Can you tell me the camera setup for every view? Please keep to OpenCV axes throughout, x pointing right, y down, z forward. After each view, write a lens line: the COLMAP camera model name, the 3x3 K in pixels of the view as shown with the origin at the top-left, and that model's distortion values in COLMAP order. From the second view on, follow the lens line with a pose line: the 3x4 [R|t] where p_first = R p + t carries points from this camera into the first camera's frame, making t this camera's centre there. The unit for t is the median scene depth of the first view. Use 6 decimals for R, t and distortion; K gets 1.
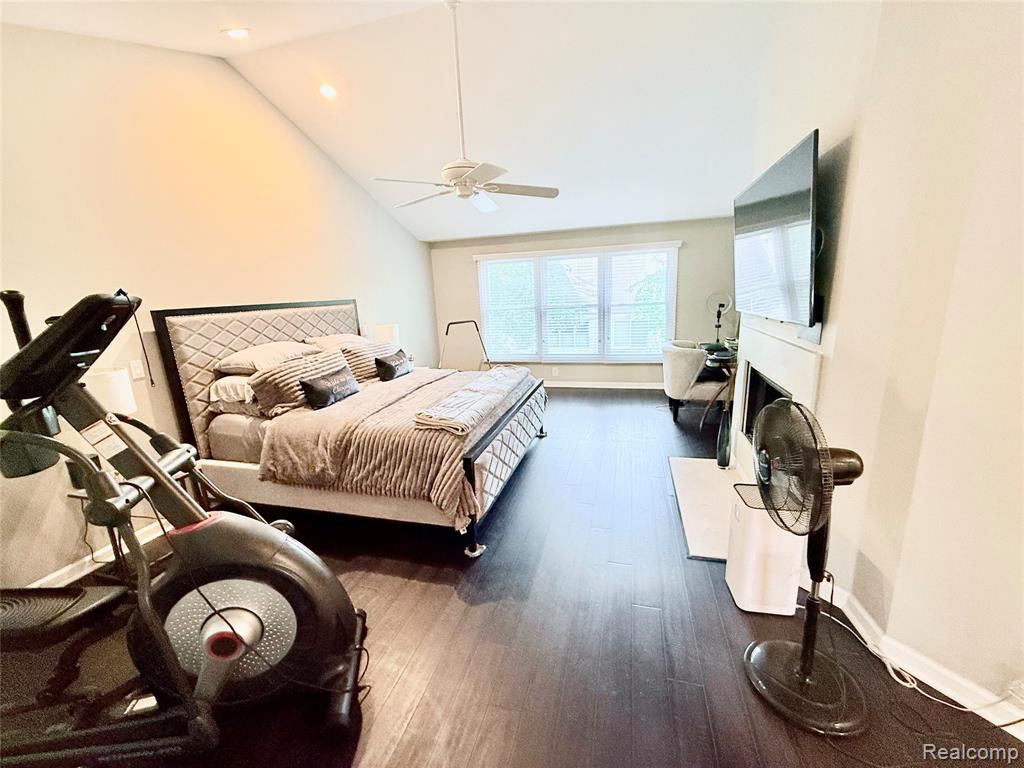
lens RADIAL K [[409.9, 0, 511.4], [0, 409.9, 386.1], [0, 0, 1]] dist [-0.002973, 0.000004]
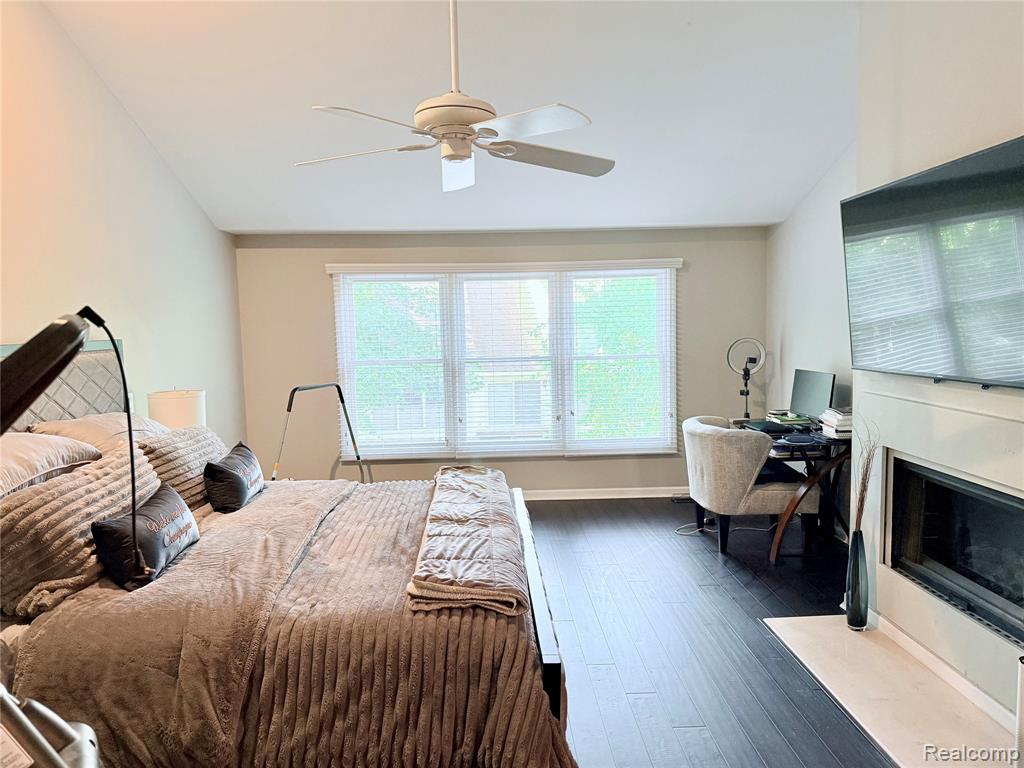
lens RADIAL K [[721.9, 0, 512.0], [0, 721.9, 384.0], [0, 0, 1]] dist [0.064064, -0.089729]
pose [[0.949642, 0.000902, 0.313336, -0.345685], [0.047840, 0.987854, -0.147836, -0.022949], [-0.309664, 0.155382, 0.938064, 0.123062]]
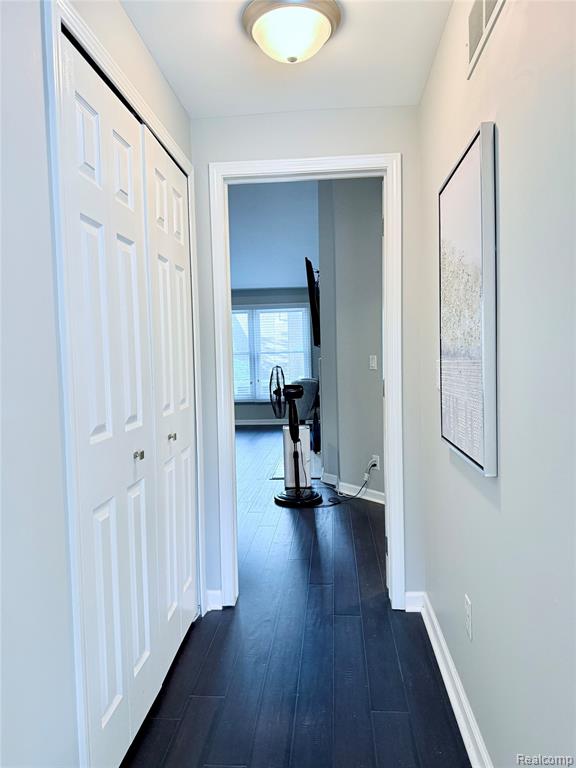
lens RADIAL K [[545.3, 0, 288.0], [0, 545.3, 384.0], [0, 0, 1]] dist [0.121771, -0.229085]
pose [[0.981534, 0.013842, 0.190785, 0.047094], [0.020536, 0.983989, -0.177039, 0.360597], [-0.190181, 0.177688, 0.965535, -1.089472]]
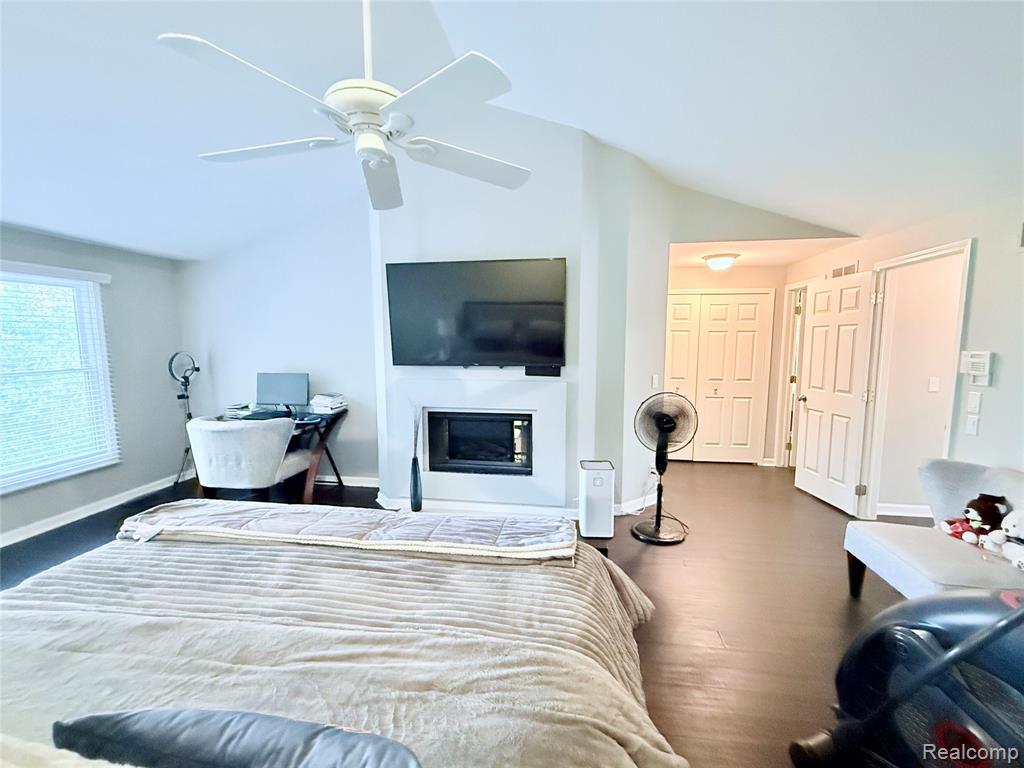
lens RADIAL K [[431.0, 0, 511.7], [0, 431.0, 386.0], [0, 0, 1]] dist [-0.000550, -0.000820]
pose [[-0.118857, -0.055312, 0.991370, -0.667106], [0.233502, 0.968888, 0.082053, -0.168806], [-0.965065, 0.241239, -0.102243, 0.931881]]
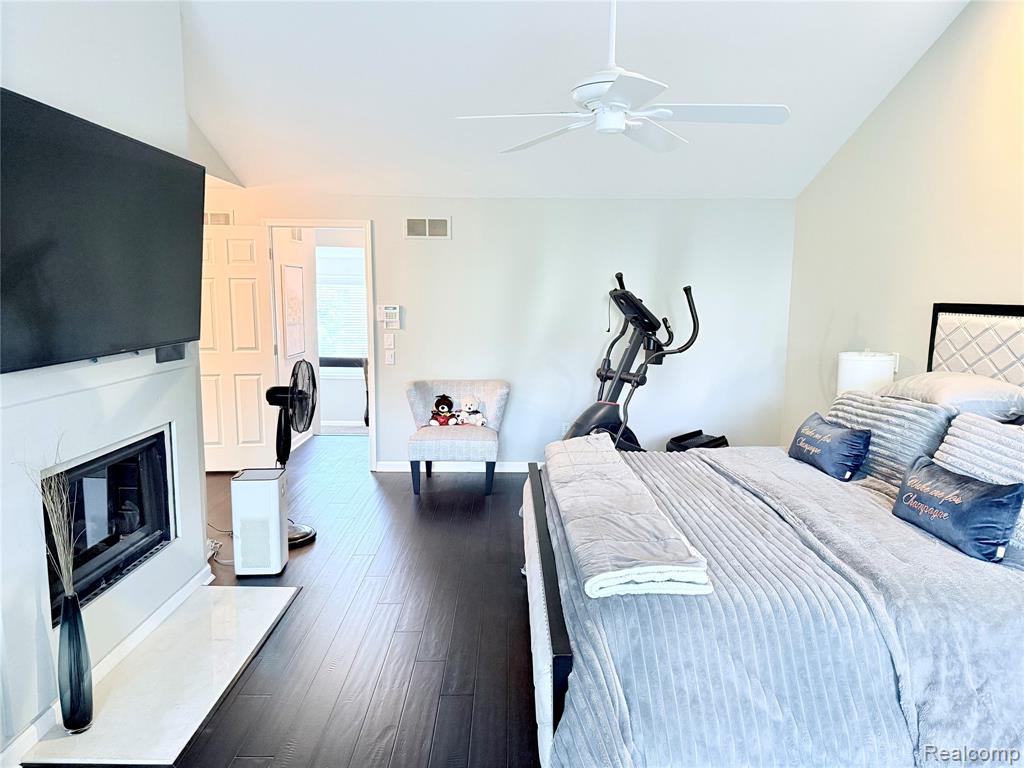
lens RADIAL K [[727.1, 0, 512.7], [0, 727.1, 388.4], [0, 0, 1]] dist [0.121771, -0.229085]
pose [[-0.959443, 0.075272, -0.271668, 0.312753], [-0.028887, 0.932369, 0.360353, -0.479763], [0.280419, 0.353586, -0.892380, 1.944308]]
